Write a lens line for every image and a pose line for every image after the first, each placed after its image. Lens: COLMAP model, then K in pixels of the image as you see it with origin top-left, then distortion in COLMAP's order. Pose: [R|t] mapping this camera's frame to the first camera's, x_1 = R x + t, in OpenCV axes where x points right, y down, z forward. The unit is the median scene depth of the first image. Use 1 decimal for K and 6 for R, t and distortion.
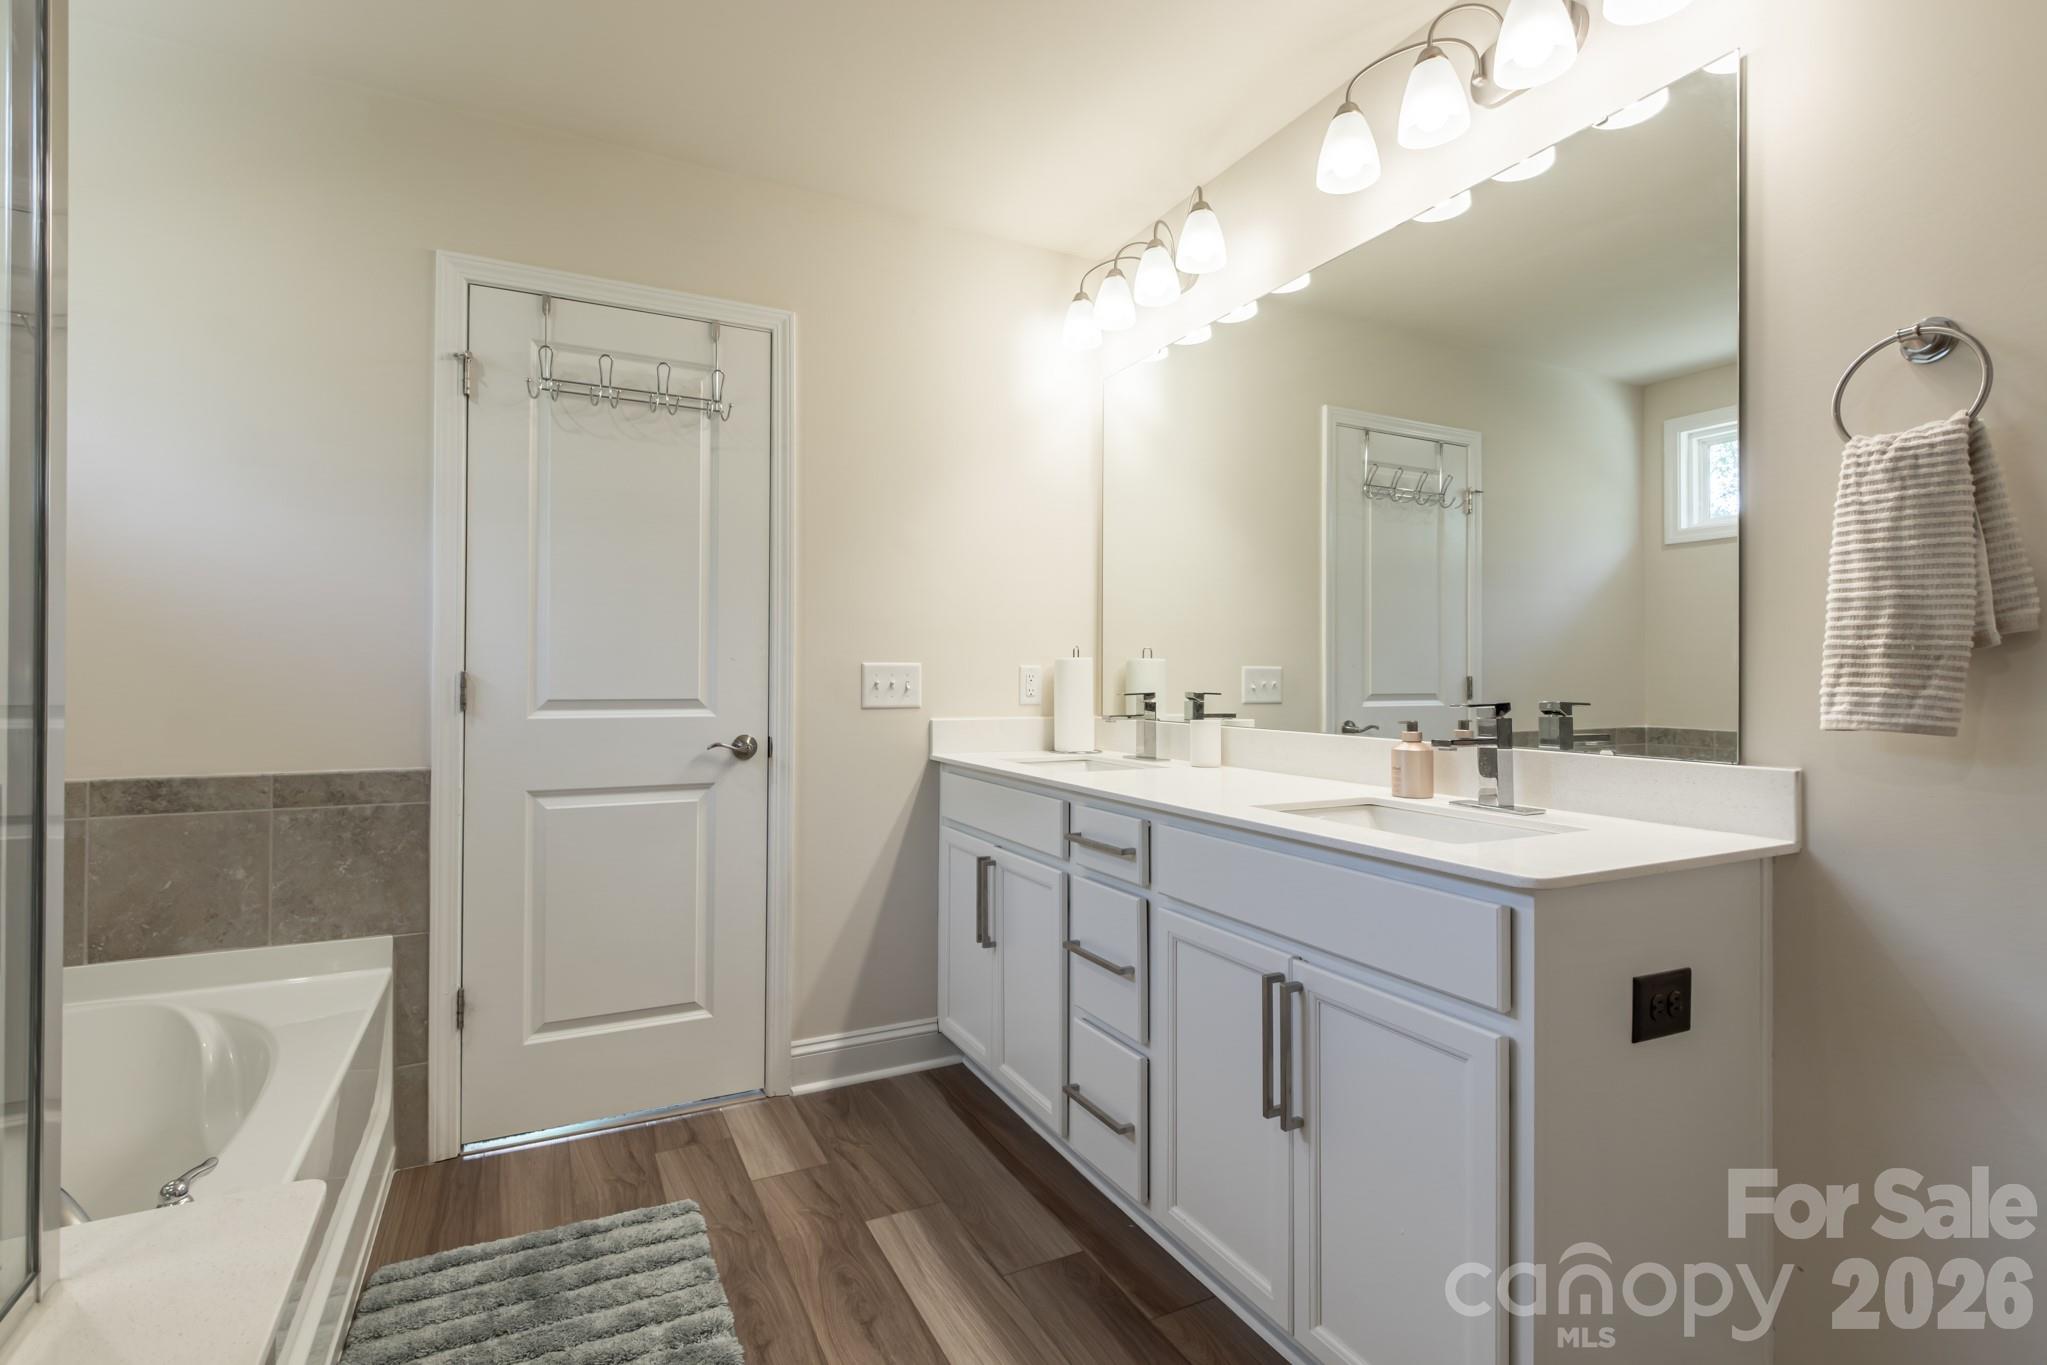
lens RADIAL K [[958.6, 0, 1009.4], [0, 958.6, 673.4], [0, 0, 1]] dist [0.005523, -0.003874]
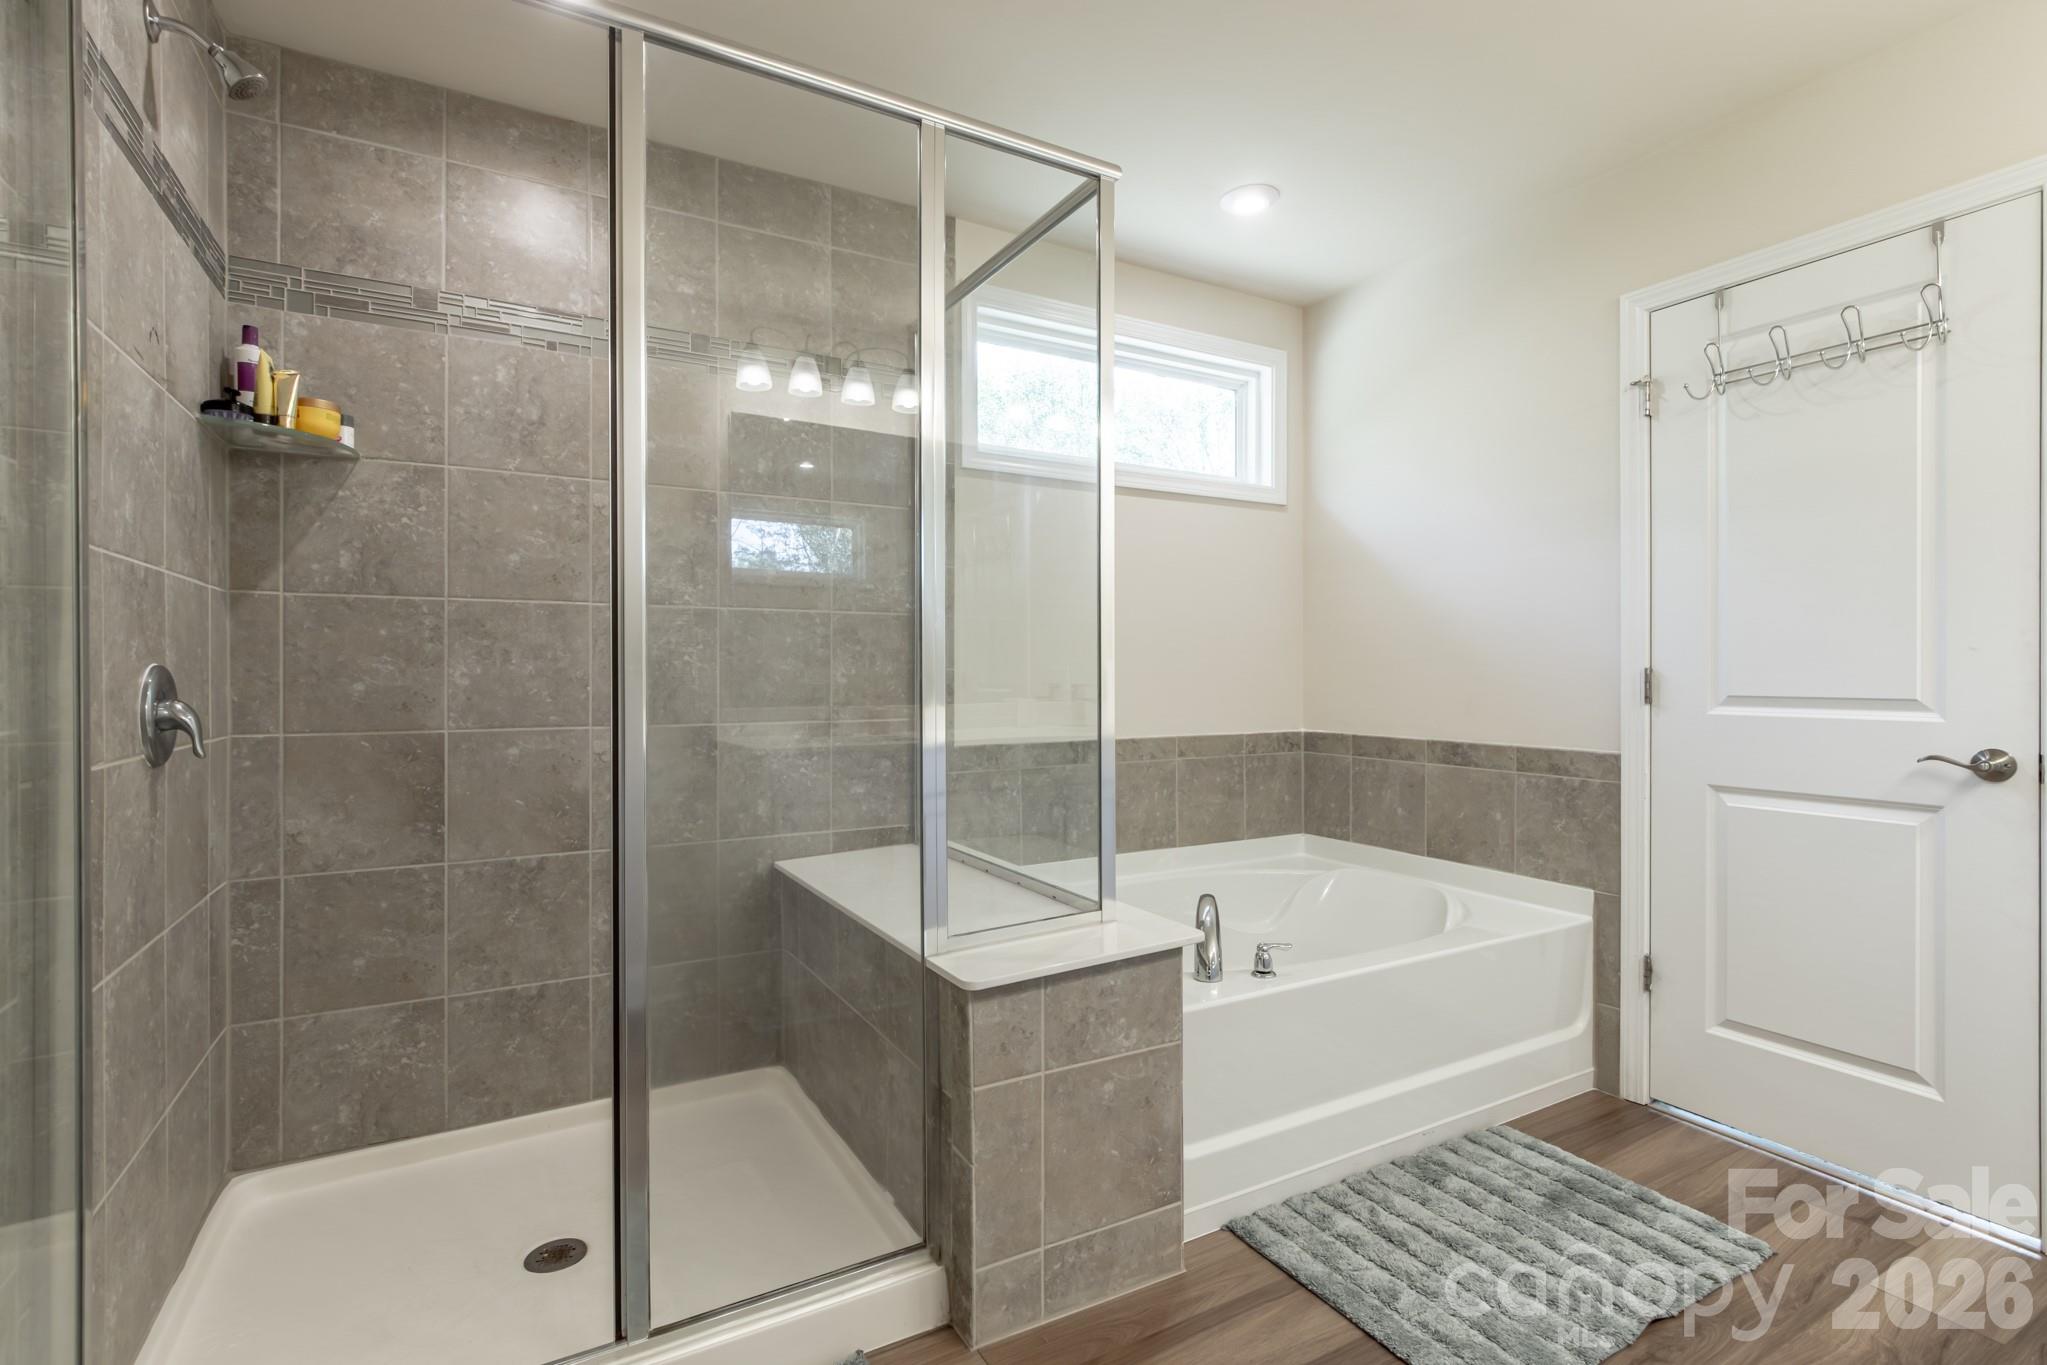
lens RADIAL K [[958.6, 0, 1023.9], [0, 958.6, 684.7], [0, 0, 1]] dist [0.005523, -0.003874]
pose [[0.056354, 0.008900, -0.998371, 0.499990], [0.003124, 0.999954, 0.009090, 0.005419], [0.998406, -0.003631, 0.056323, 0.229962]]
